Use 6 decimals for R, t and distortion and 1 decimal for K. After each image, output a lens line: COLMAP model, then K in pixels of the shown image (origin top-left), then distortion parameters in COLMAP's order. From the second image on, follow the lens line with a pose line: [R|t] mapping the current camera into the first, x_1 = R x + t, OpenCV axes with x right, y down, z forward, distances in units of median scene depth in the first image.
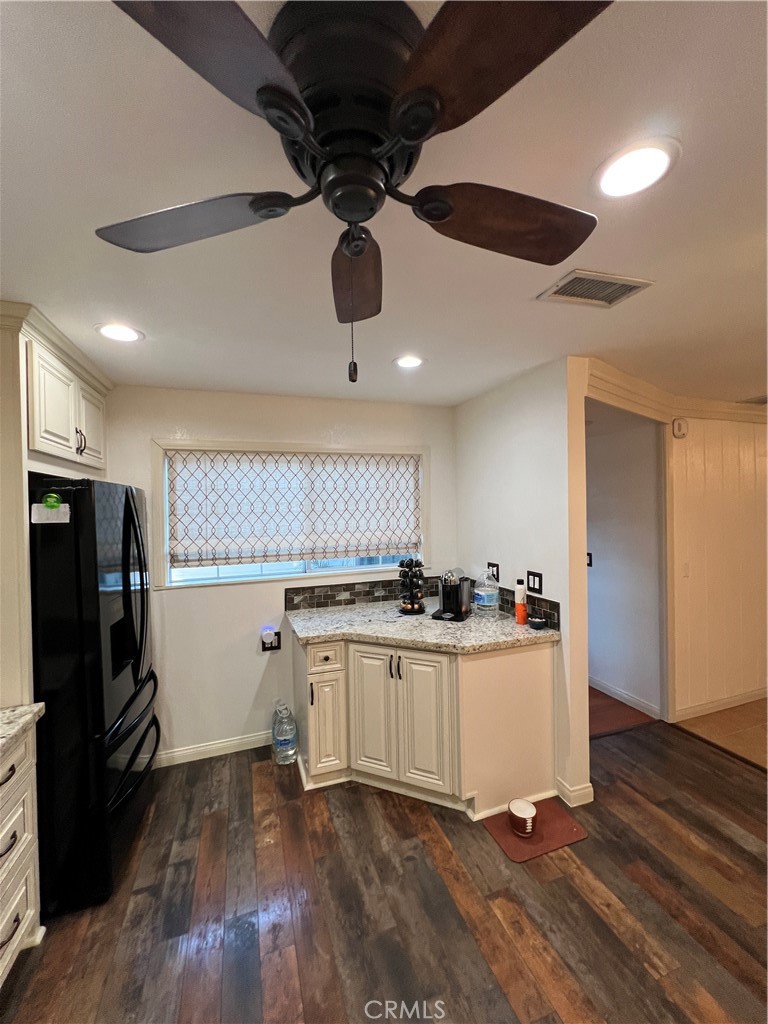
lens RADIAL K [[409.5, 0, 386.5], [0, 409.5, 510.3], [0, 0, 1]] dist [-0.000496, 0.000402]
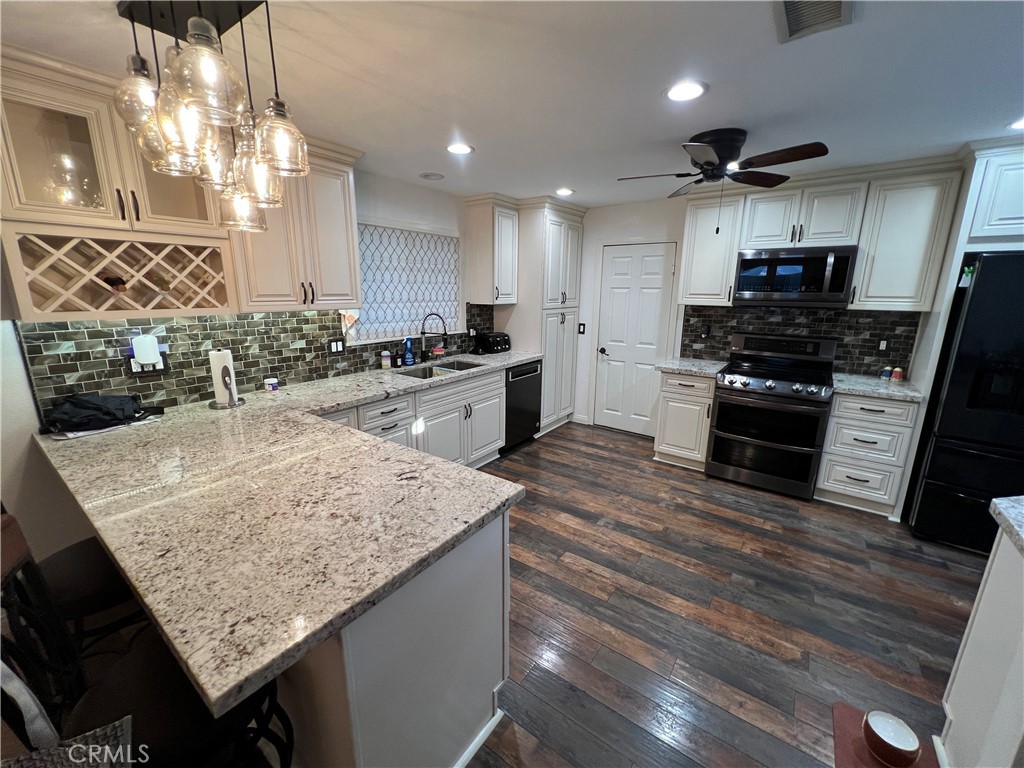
lens RADIAL K [[411.4, 0, 510.0], [0, 411.4, 381.4], [0, 0, 1]] dist [-0.002144, 0.000727]
pose [[-0.826743, 0.134940, -0.546156, 0.982353], [0.001170, 0.971218, 0.238190, 0.005002], [0.562578, 0.196283, -0.803106, 0.920774]]
